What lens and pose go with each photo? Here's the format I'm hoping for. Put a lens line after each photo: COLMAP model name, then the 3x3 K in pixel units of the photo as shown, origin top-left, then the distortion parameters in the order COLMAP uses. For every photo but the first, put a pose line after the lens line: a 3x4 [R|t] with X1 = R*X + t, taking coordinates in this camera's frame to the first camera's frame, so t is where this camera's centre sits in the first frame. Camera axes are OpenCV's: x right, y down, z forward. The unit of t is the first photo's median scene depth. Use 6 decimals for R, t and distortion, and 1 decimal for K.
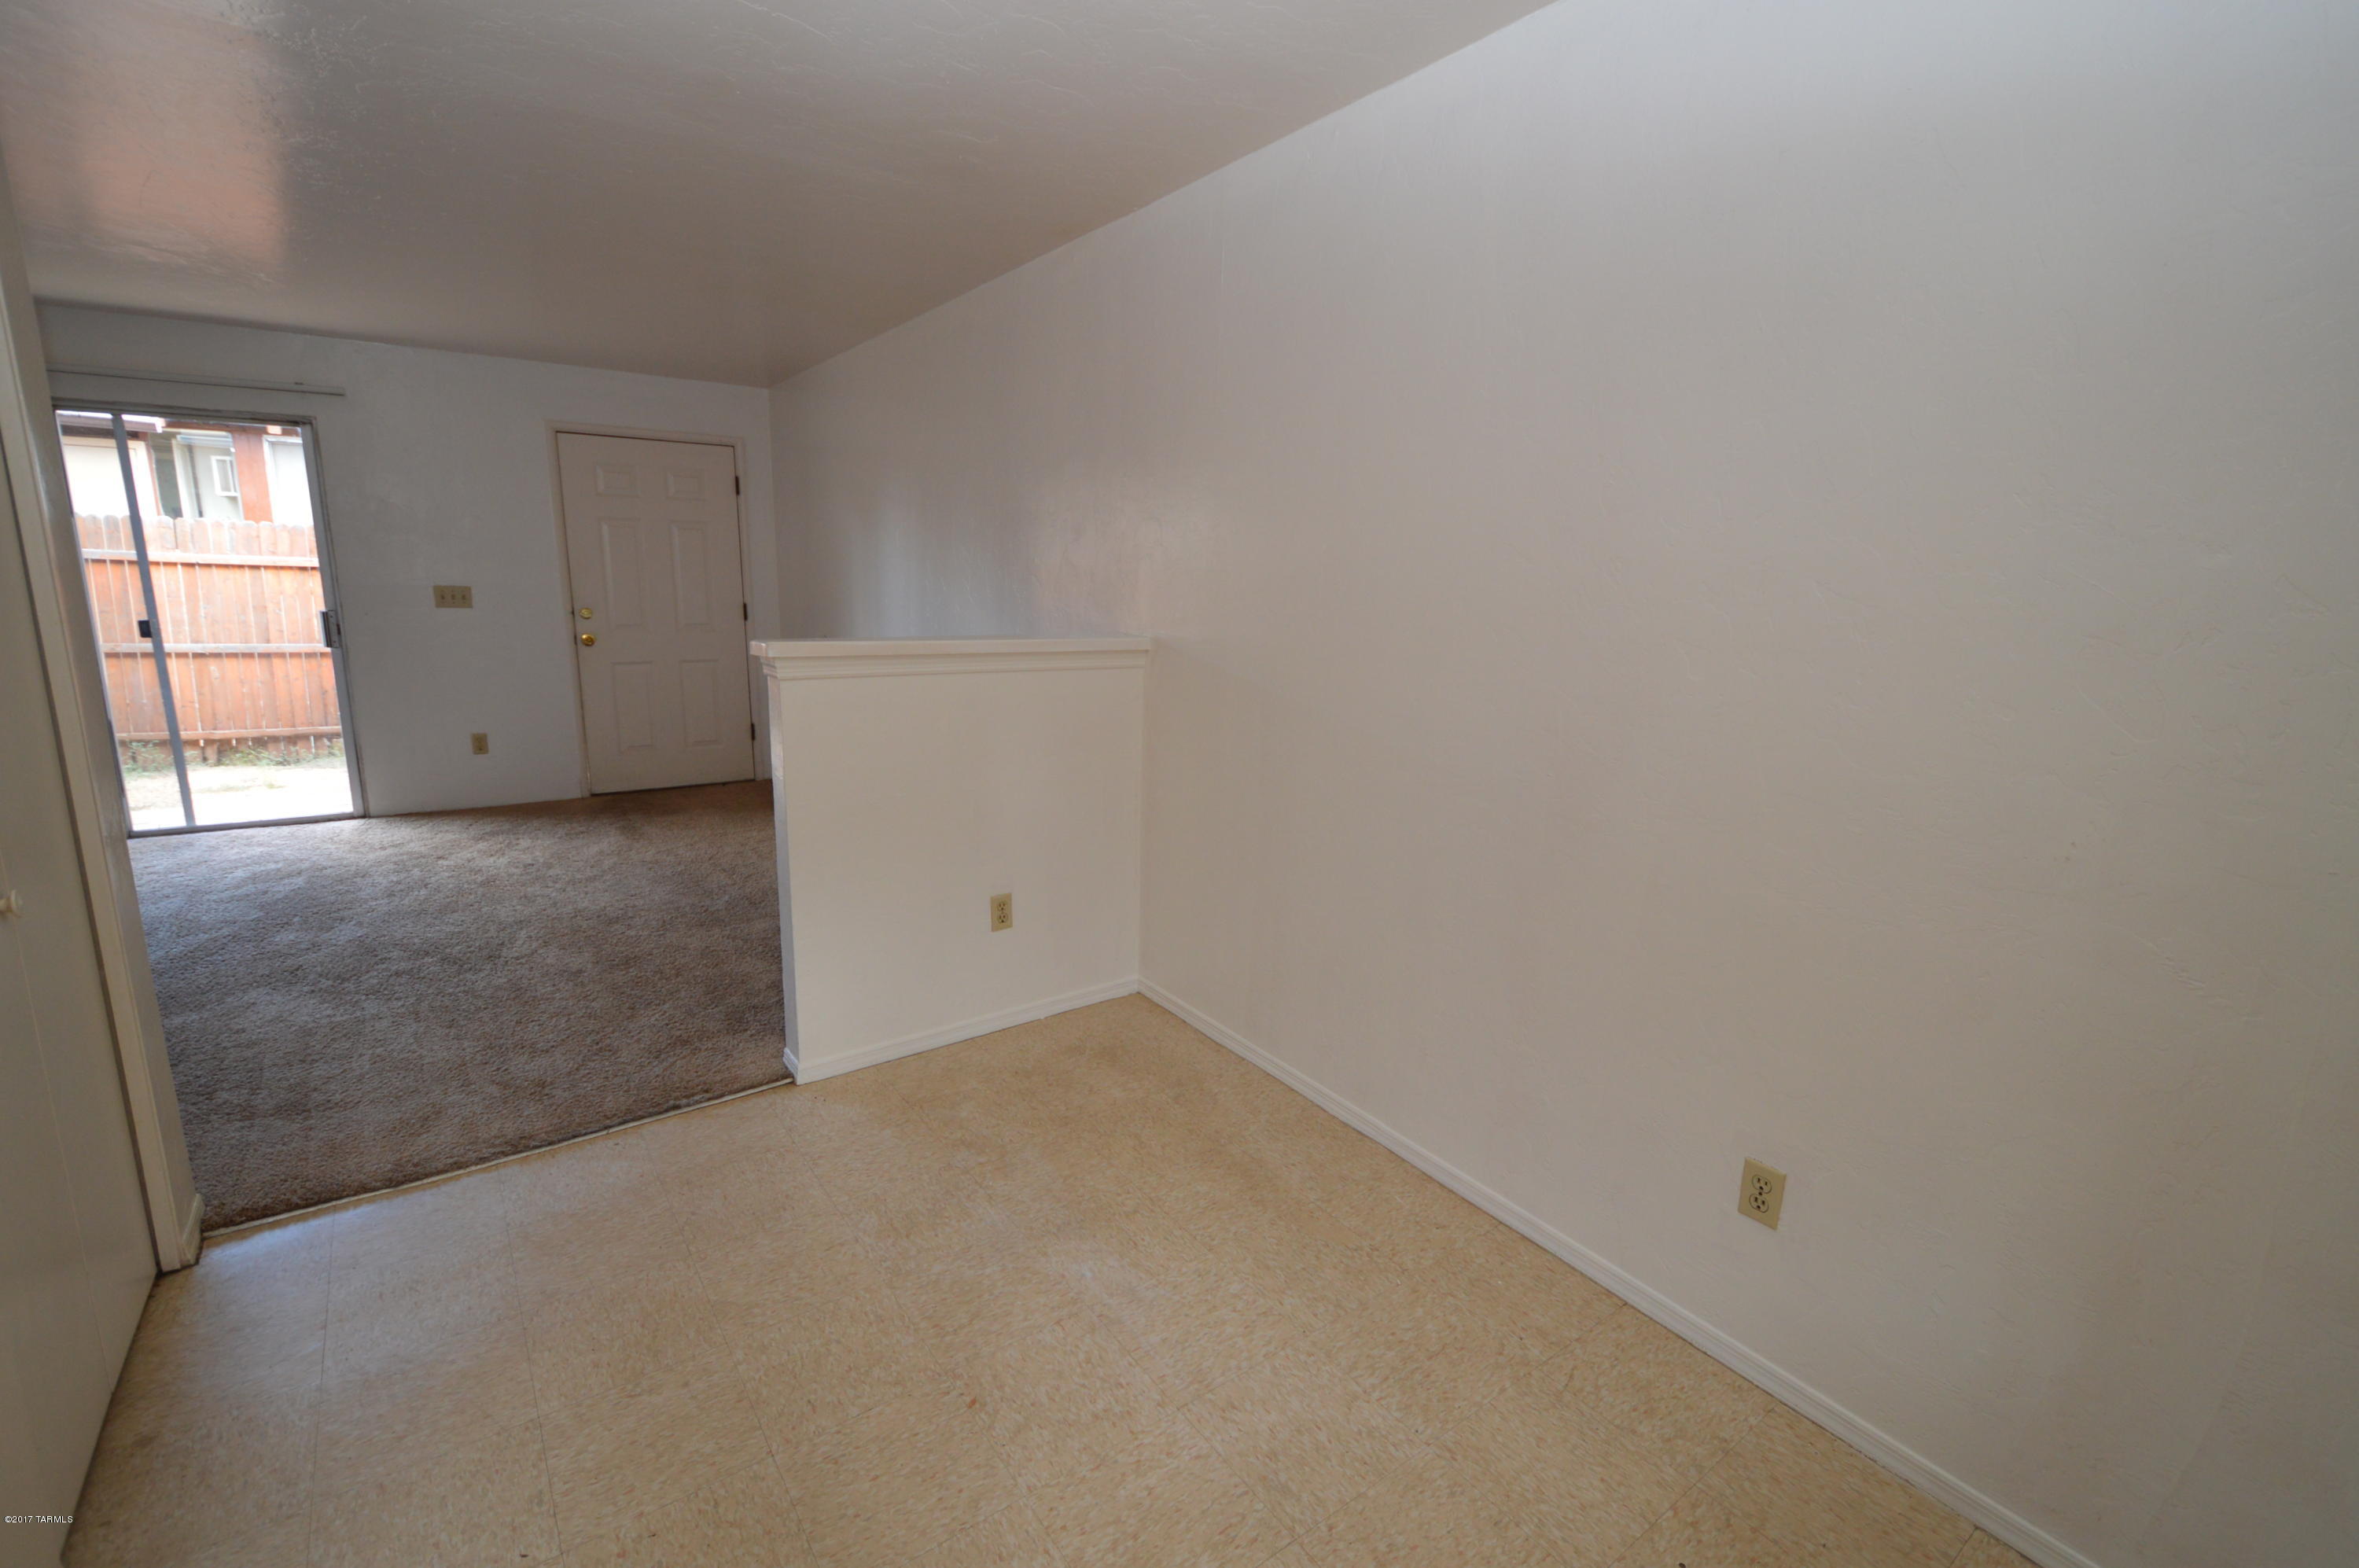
lens RADIAL K [[1048.4, 0, 1182.8], [0, 1048.4, 787.4], [0, 0, 1]] dist [-0.000709, -0.000335]
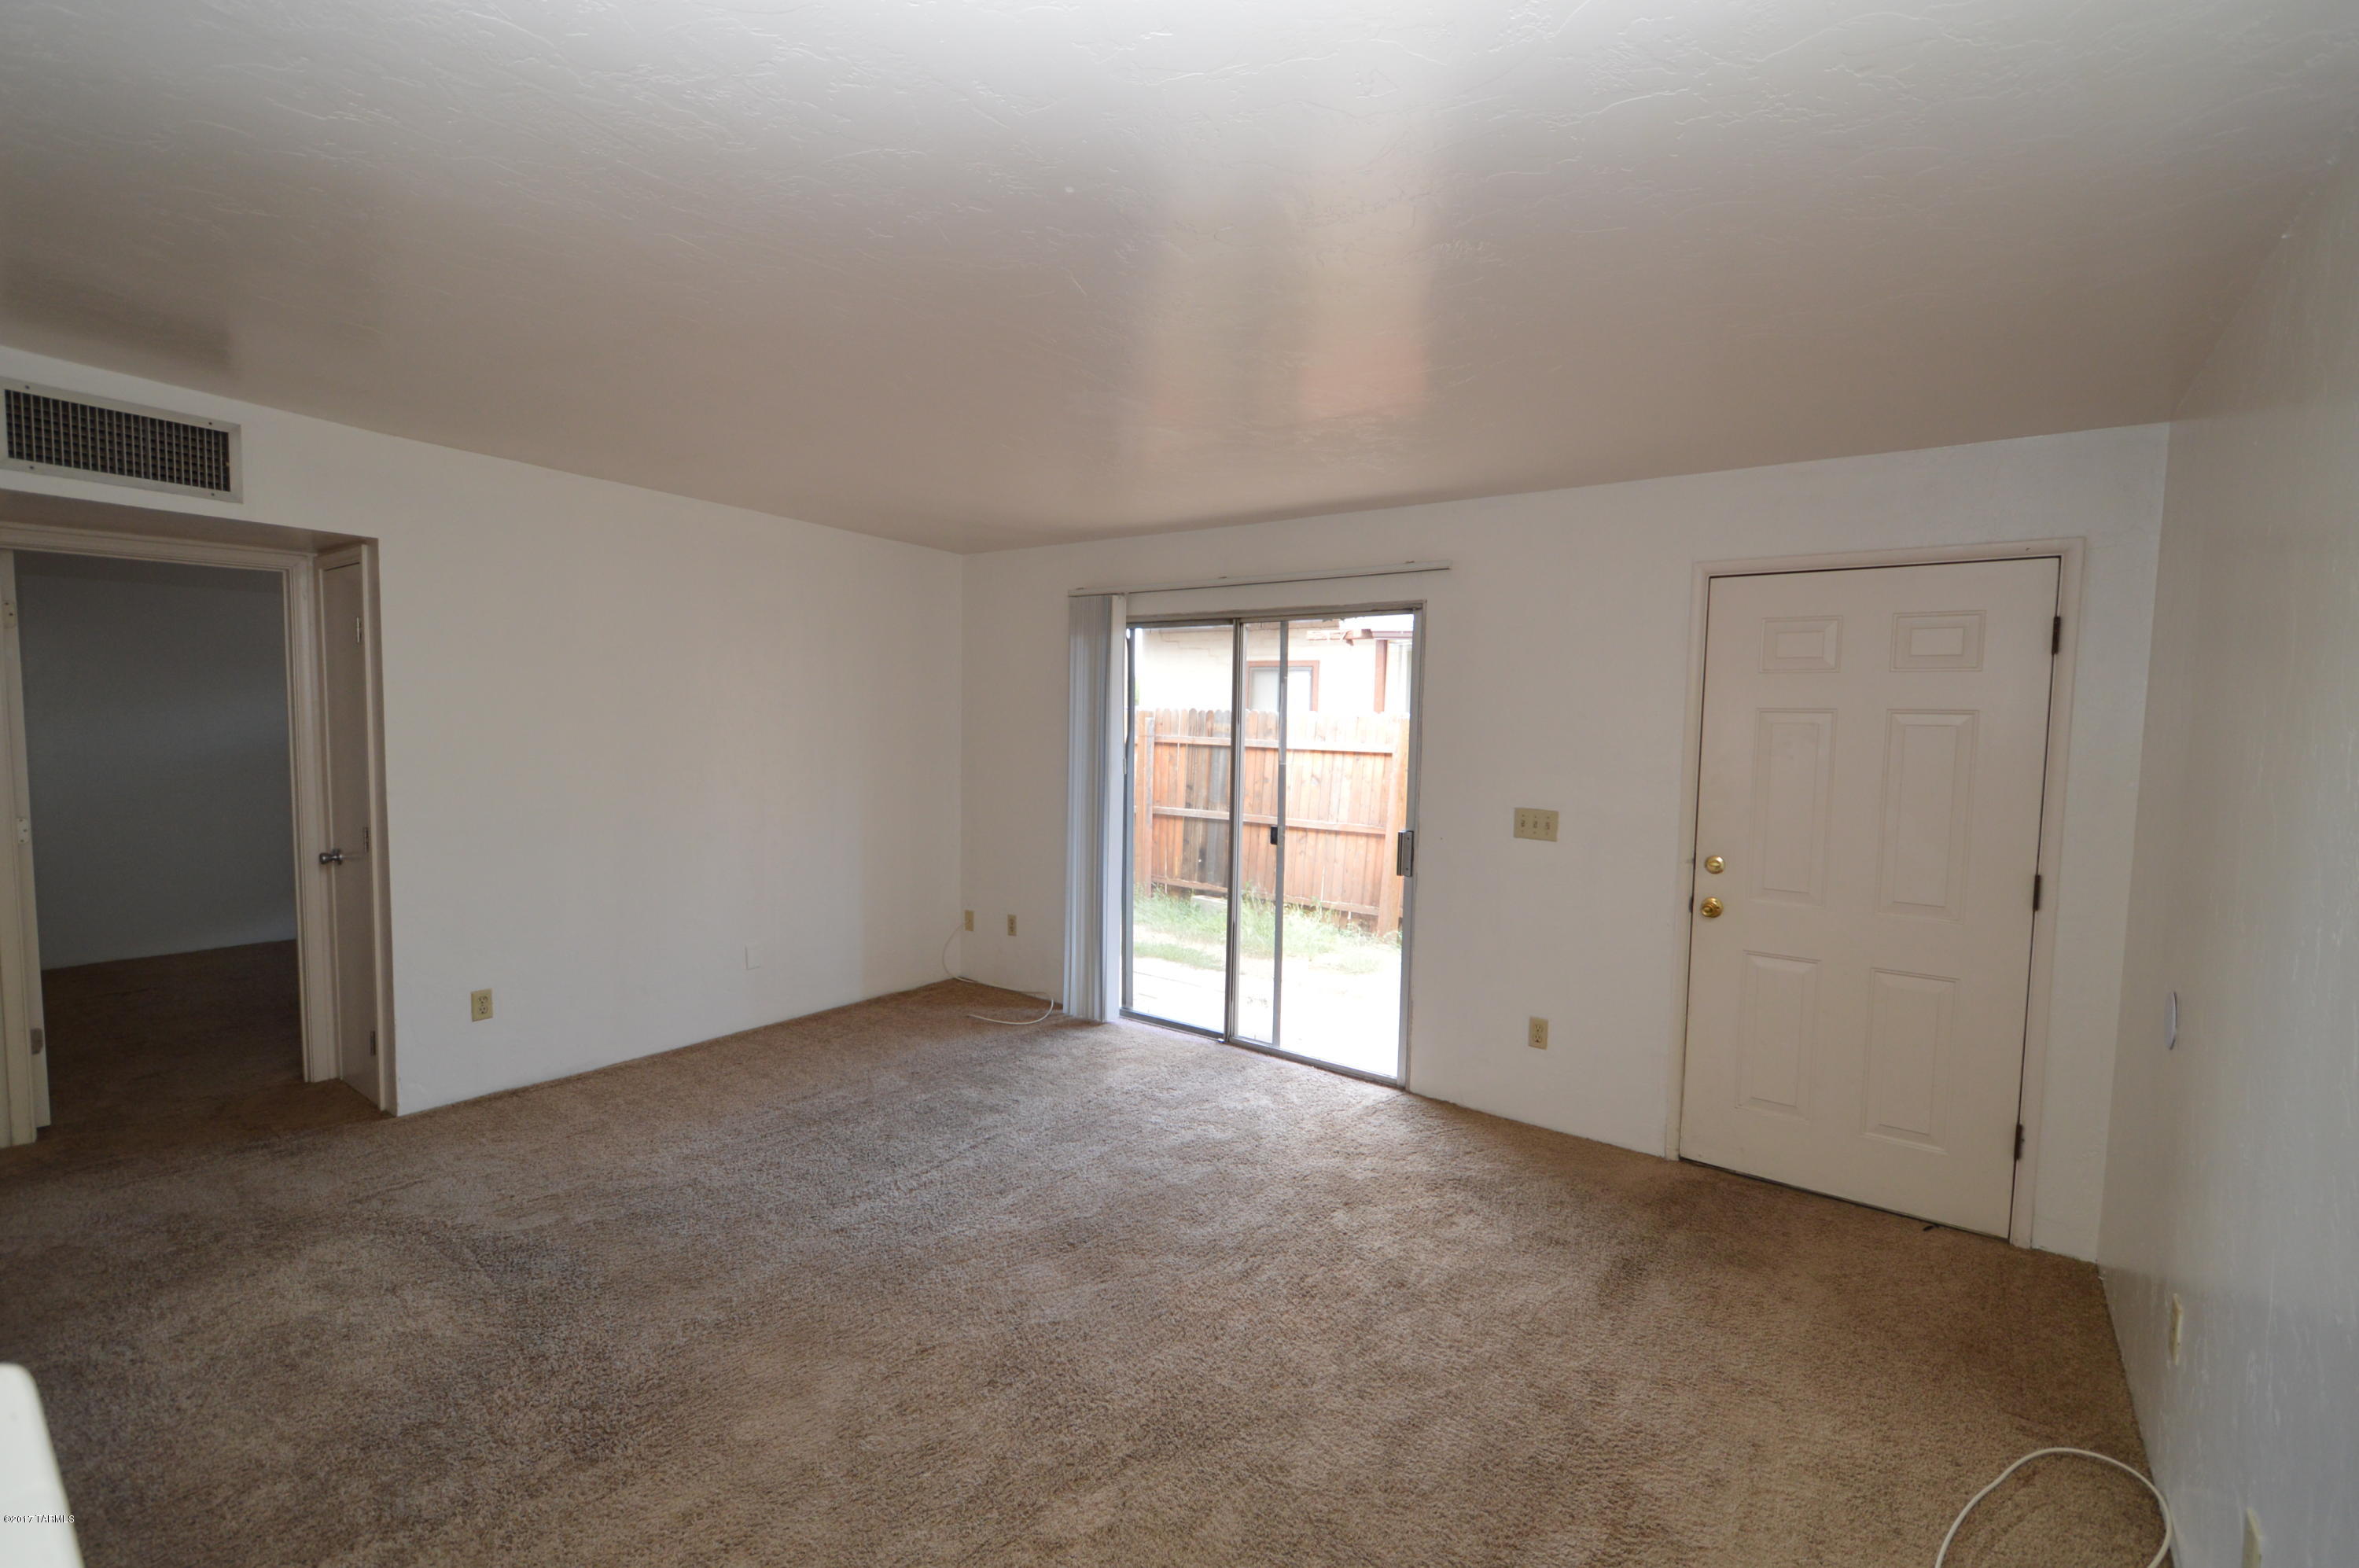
lens RADIAL K [[1048.4, 0, 1182.8], [0, 1048.4, 787.4], [0, 0, 1]] dist [-0.000709, -0.000335]
pose [[0.283272, 0.046564, -0.957908, -0.090570], [-0.210429, 0.977499, -0.014711, -0.155265], [0.935669, 0.205739, 0.286697, 0.605923]]
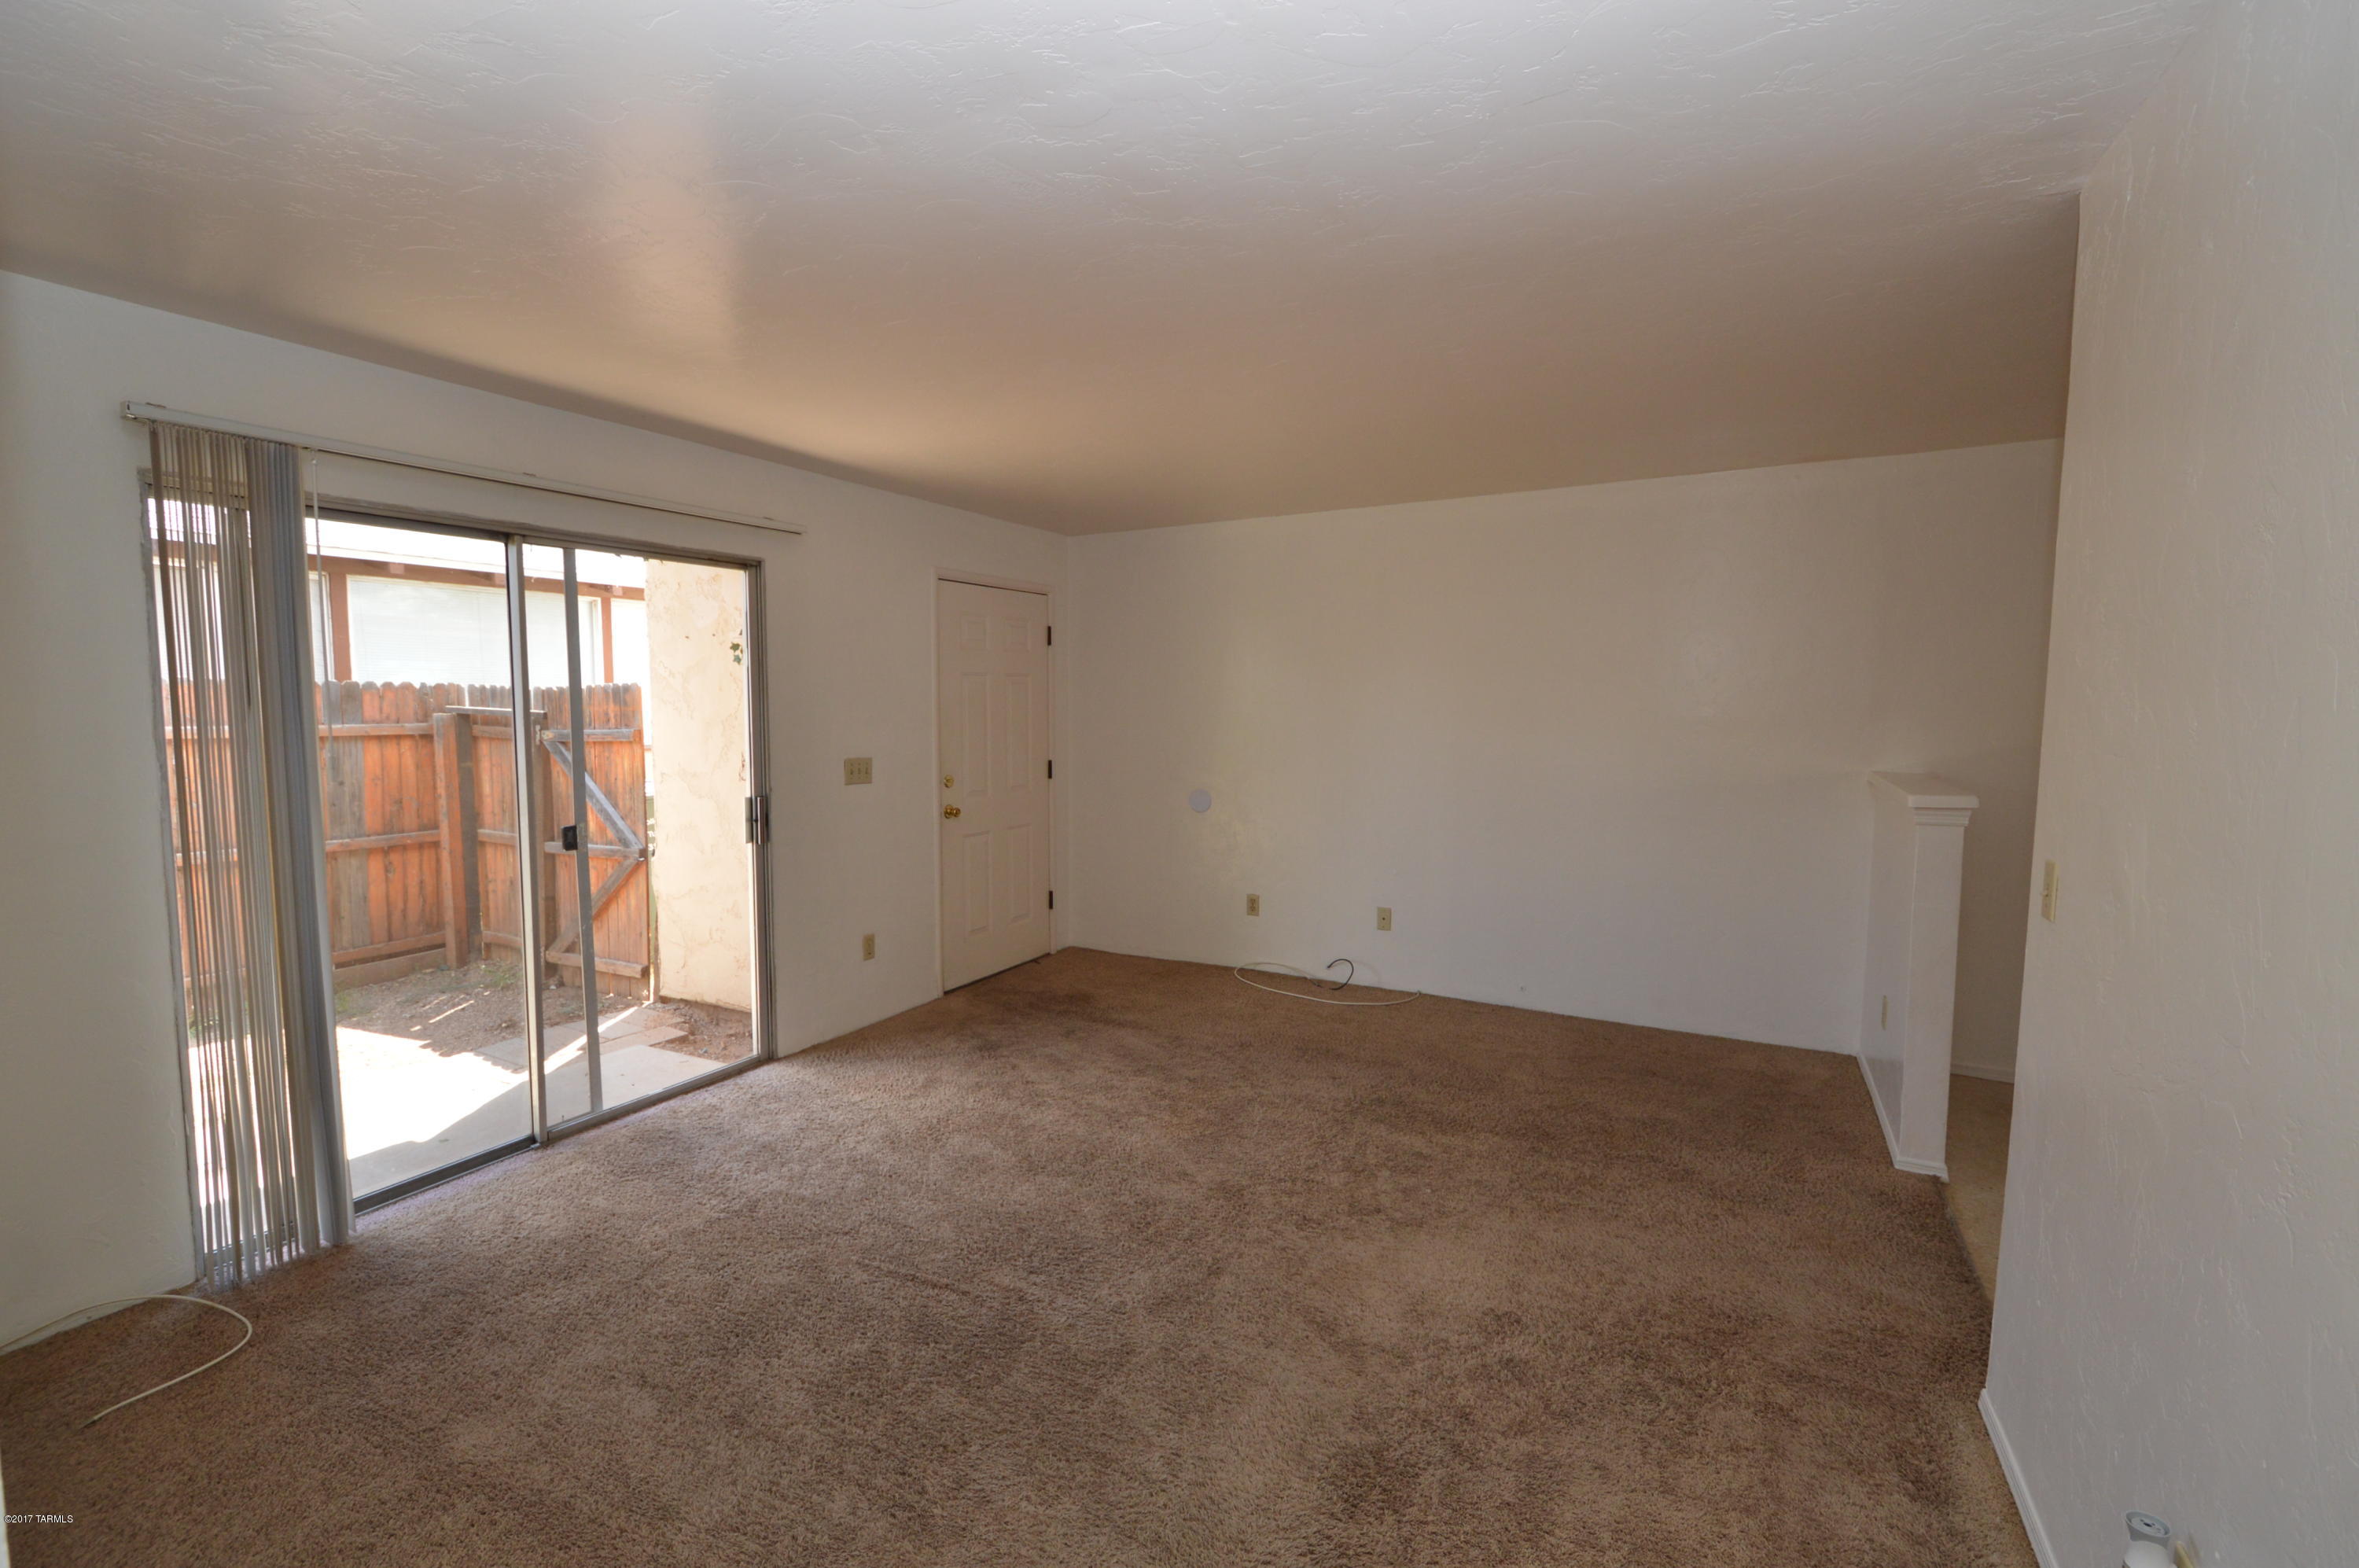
lens RADIAL K [[1048.4, 0, 1182.8], [0, 1048.4, 787.4], [0, 0, 1]] dist [-0.000709, -0.000335]
pose [[0.891273, -0.060437, 0.449422, -0.897114], [0.108822, 0.990624, -0.082596, -0.078067], [-0.440216, 0.122523, 0.889493, 0.164275]]
